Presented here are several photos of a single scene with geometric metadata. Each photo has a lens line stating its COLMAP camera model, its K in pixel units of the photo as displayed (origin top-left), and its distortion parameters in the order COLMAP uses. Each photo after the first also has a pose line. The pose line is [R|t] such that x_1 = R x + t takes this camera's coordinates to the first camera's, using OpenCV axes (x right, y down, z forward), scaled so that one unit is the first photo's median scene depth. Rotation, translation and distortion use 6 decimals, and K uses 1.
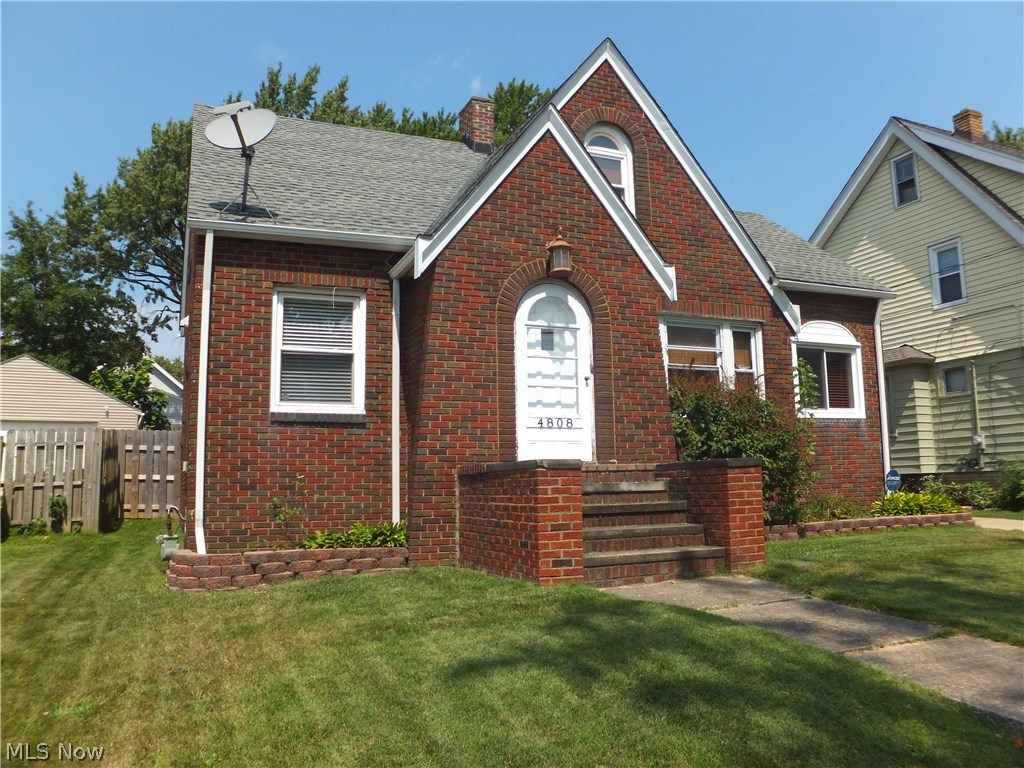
lens RADIAL K [[707.7, 0, 513.8], [0, 707.7, 378.8], [0, 0, 1]] dist [-0.108624, 0.001444]
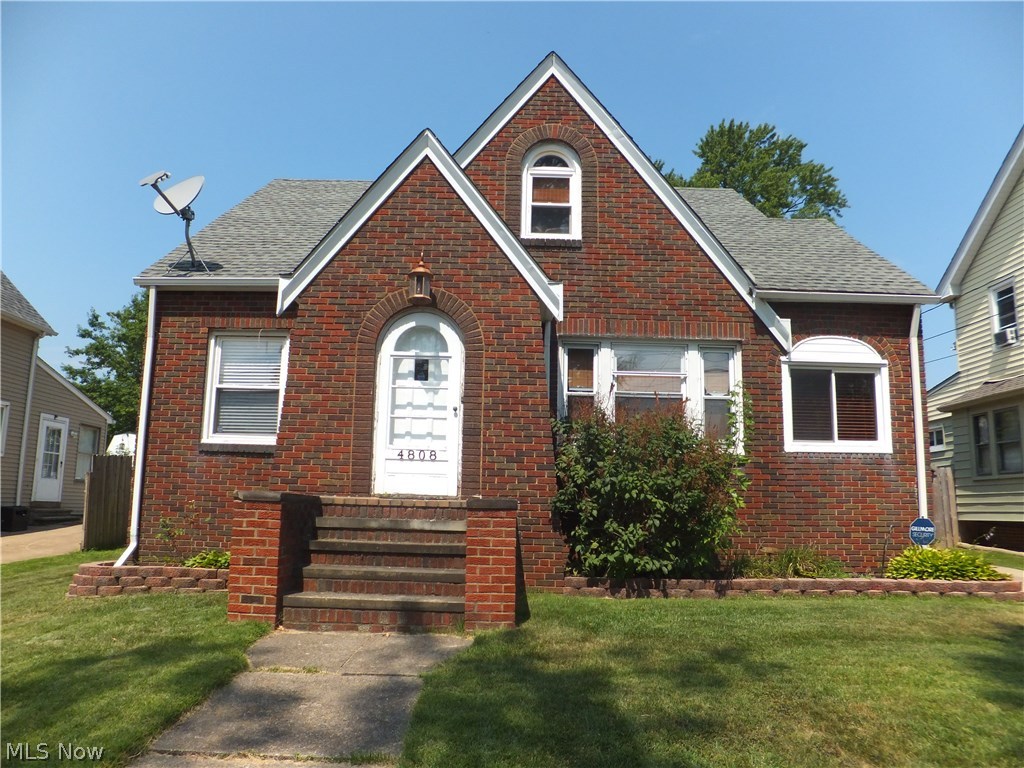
lens RADIAL K [[655.9, 0, 537.5], [0, 655.9, 403.7], [0, 0, 1]] dist [-0.109867, 0.066949]
pose [[0.941542, -0.018303, -0.336398, 0.496214], [0.013070, 0.999756, -0.017814, 0.009643], [0.336642, 0.012375, 0.941551, 0.203807]]
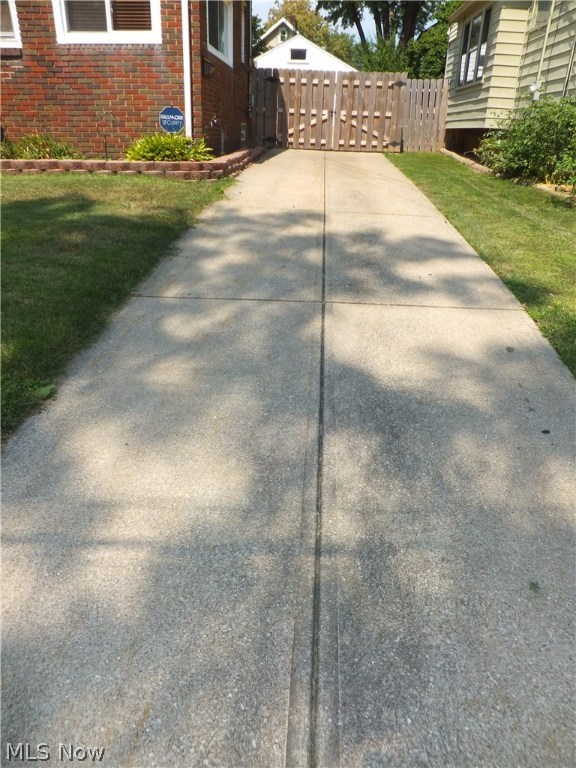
lens RADIAL K [[502.8, 0, 289.4], [0, 502.8, 331.4], [0, 0, 1]] dist [-0.121093, 0.071702]
pose [[0.936618, 0.167008, -0.307986, 1.206251], [0.013385, 0.861375, 0.507793, 0.083963], [0.350097, -0.479730, 0.804544, 0.539569]]
